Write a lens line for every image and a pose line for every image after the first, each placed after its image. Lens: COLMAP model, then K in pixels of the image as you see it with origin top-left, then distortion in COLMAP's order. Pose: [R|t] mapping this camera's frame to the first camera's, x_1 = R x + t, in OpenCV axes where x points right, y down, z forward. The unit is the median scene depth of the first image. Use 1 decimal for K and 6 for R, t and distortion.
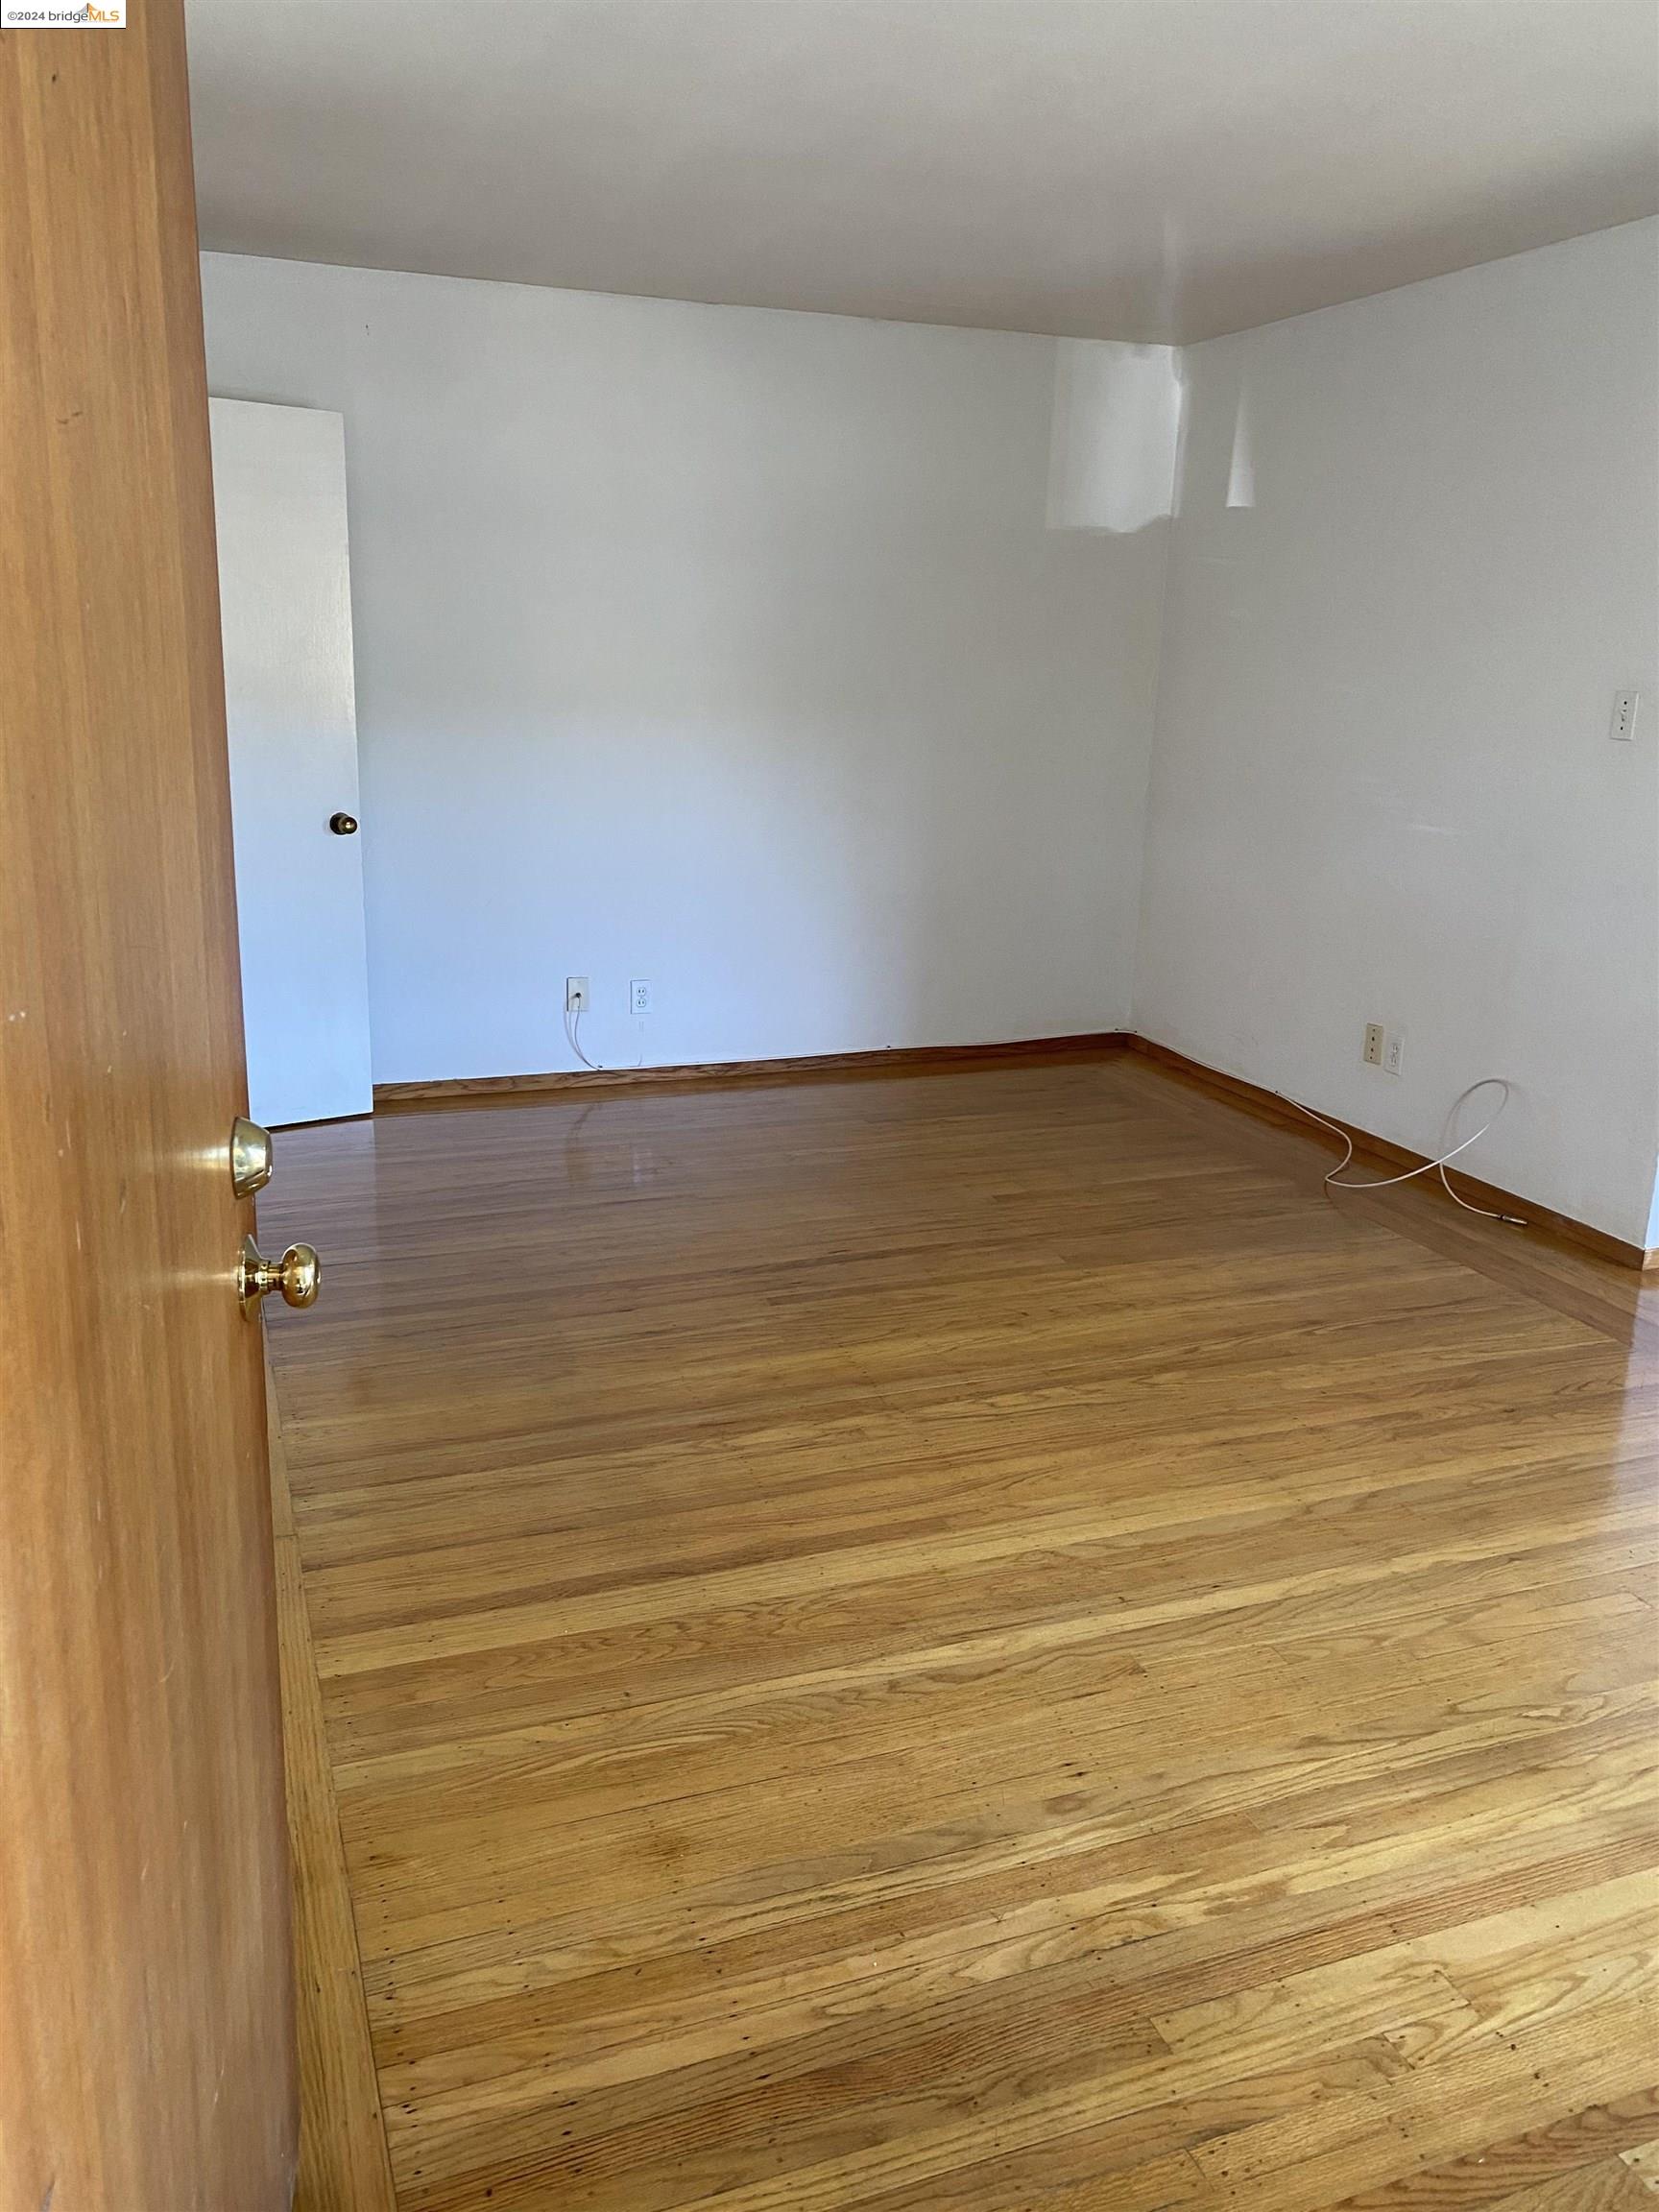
lens RADIAL K [[1698.1, 0, 829.5], [0, 1698.1, 1106.0], [0, 0, 1]] dist [0.067337, -0.071498]
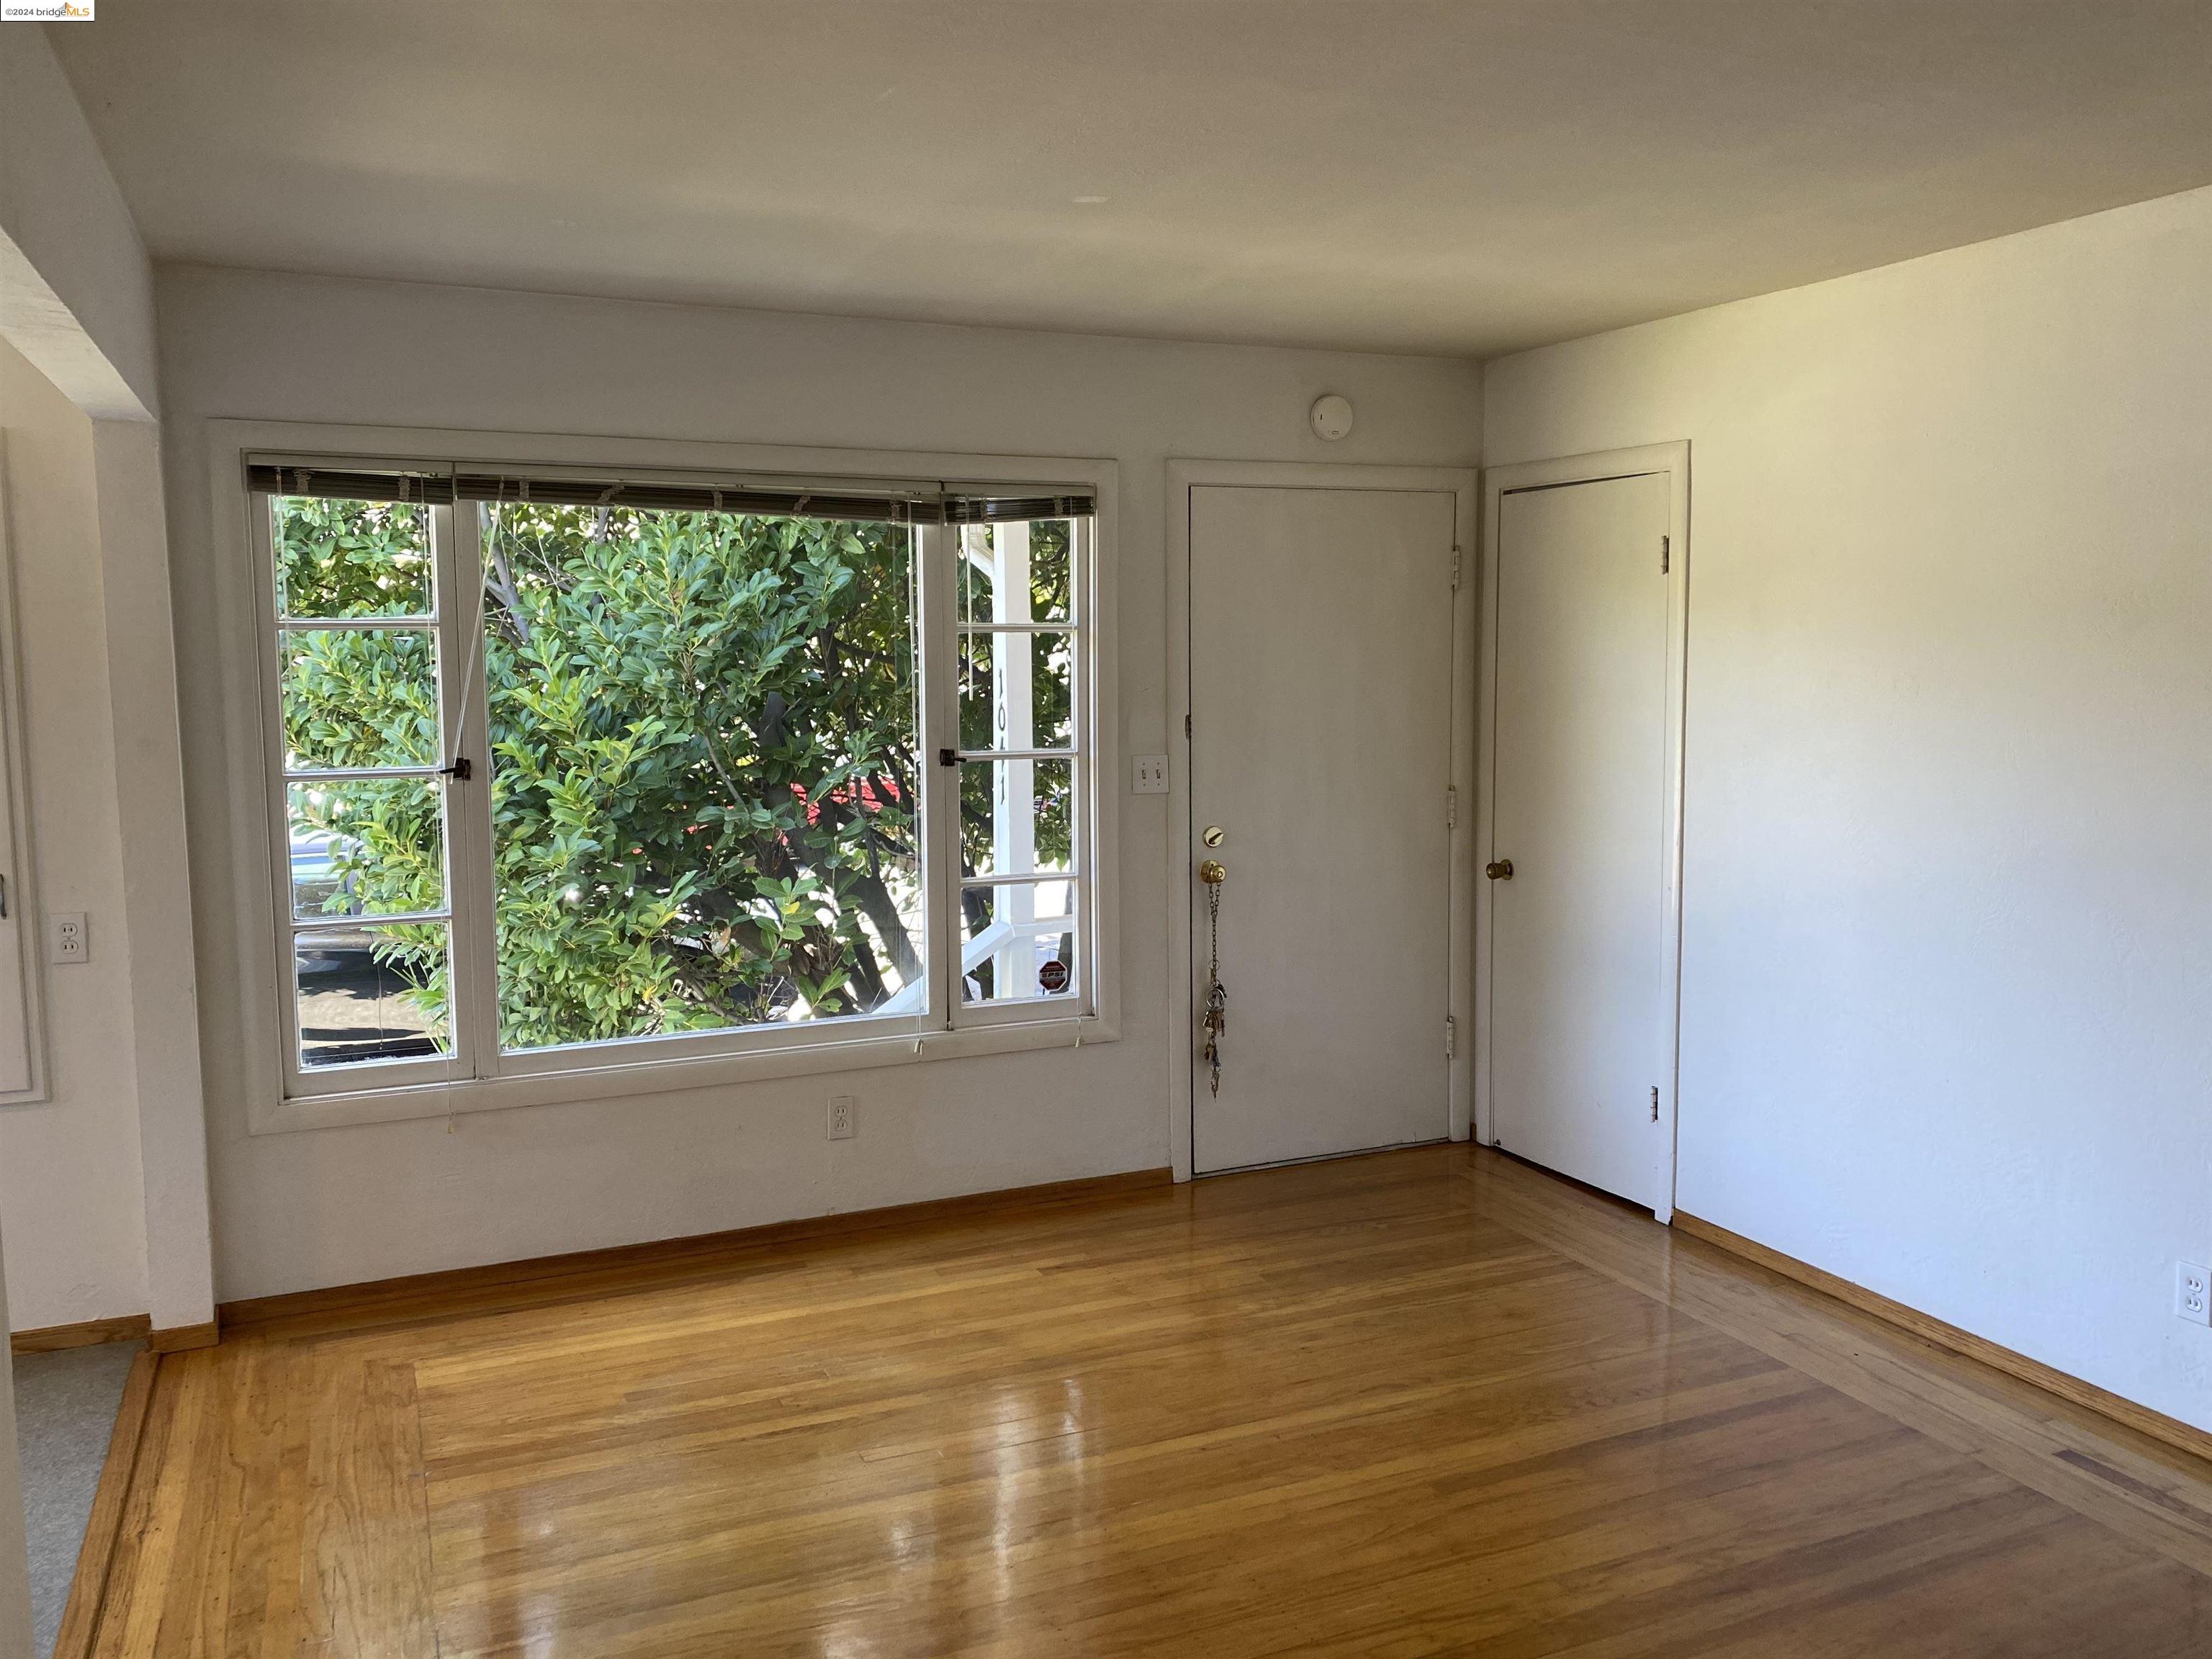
lens RADIAL K [[1698.1, 0, 1103.8], [0, 1698.1, 803.8], [0, 0, 1]] dist [0.067337, -0.071498]
pose [[-0.997941, -0.013722, -0.062656, 0.357978], [-0.034591, 0.937759, 0.345559, -0.549828], [0.054015, 0.347015, -0.936303, 1.872429]]
